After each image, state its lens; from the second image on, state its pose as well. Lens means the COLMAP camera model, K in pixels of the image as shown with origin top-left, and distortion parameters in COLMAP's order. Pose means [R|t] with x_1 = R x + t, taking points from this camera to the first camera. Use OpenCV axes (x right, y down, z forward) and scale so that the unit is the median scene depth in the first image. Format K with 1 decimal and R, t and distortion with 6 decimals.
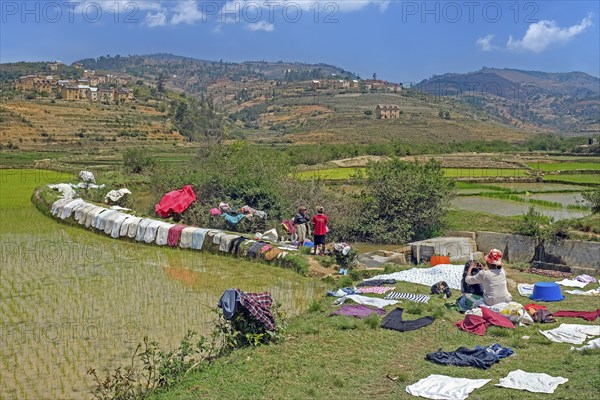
lens RADIAL K [[1759.9, 0, 300.0], [0, 1759.9, 200.0], [0, 0, 1]] dist [0.062182, -0.584582]
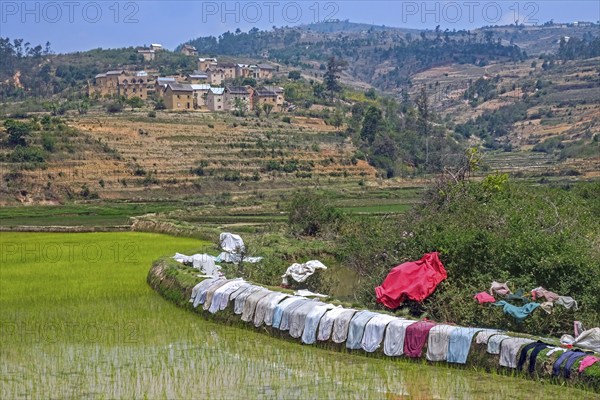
lens RADIAL K [[1759.9, 0, 300.0], [0, 1759.9, 200.0], [0, 0, 1]] dist [0.062182, -0.584582]
pose [[0.911753, -0.019764, -0.410264, 0.138227], [0.014394, 0.999766, -0.016175, -0.017547], [0.410488, 0.008842, 0.911823, 0.483272]]
